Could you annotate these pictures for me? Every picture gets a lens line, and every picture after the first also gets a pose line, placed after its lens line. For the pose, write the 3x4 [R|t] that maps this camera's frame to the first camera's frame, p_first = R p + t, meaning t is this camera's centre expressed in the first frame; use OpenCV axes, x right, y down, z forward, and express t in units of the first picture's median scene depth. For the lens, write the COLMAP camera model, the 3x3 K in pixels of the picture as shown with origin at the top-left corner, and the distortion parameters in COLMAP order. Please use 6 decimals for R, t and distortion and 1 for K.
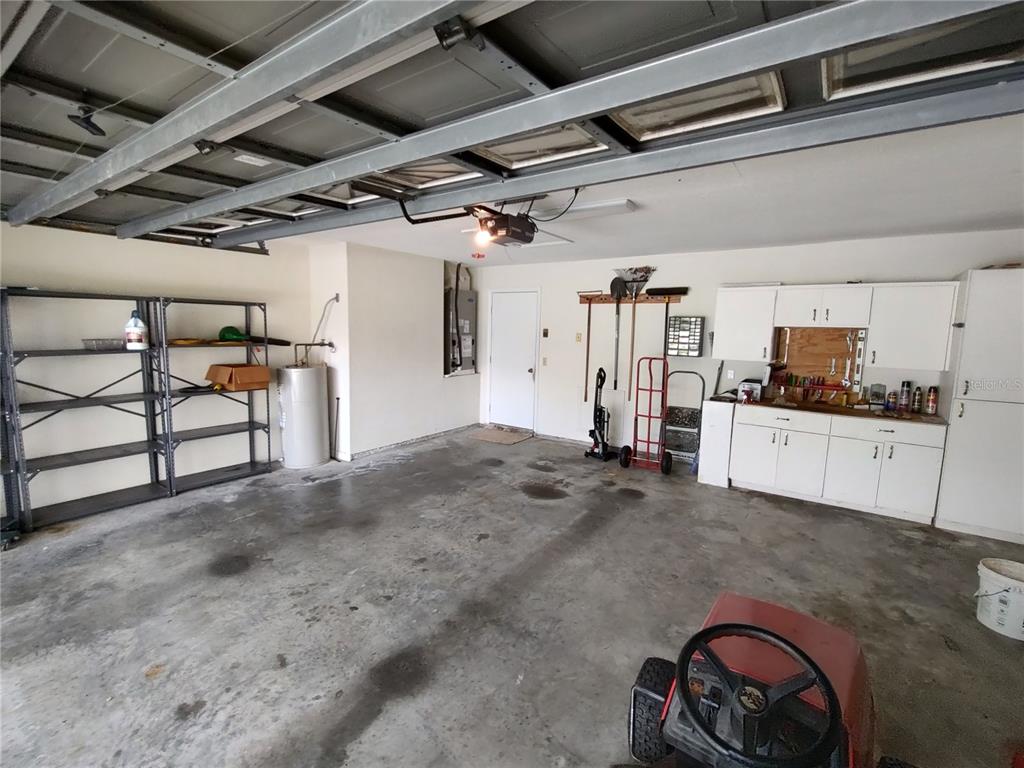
lens RADIAL K [[467.8, 0, 510.7], [0, 467.8, 380.8], [0, 0, 1]] dist [-0.002965, -0.000570]
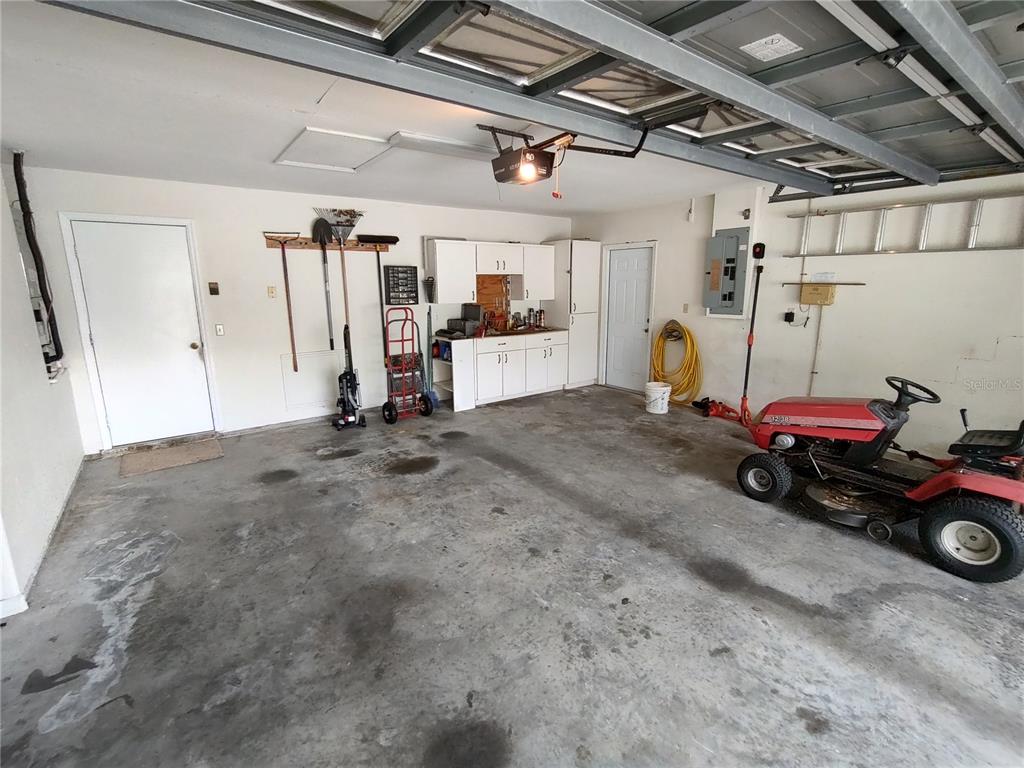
lens RADIAL K [[467.8, 0, 510.0], [0, 467.8, 383.0], [0, 0, 1]] dist [-0.002965, -0.000570]
pose [[0.309159, -0.223528, 0.924368, -0.675342], [0.123994, 0.973162, 0.193857, -0.066592], [-0.942893, 0.054684, 0.328578, 0.535352]]
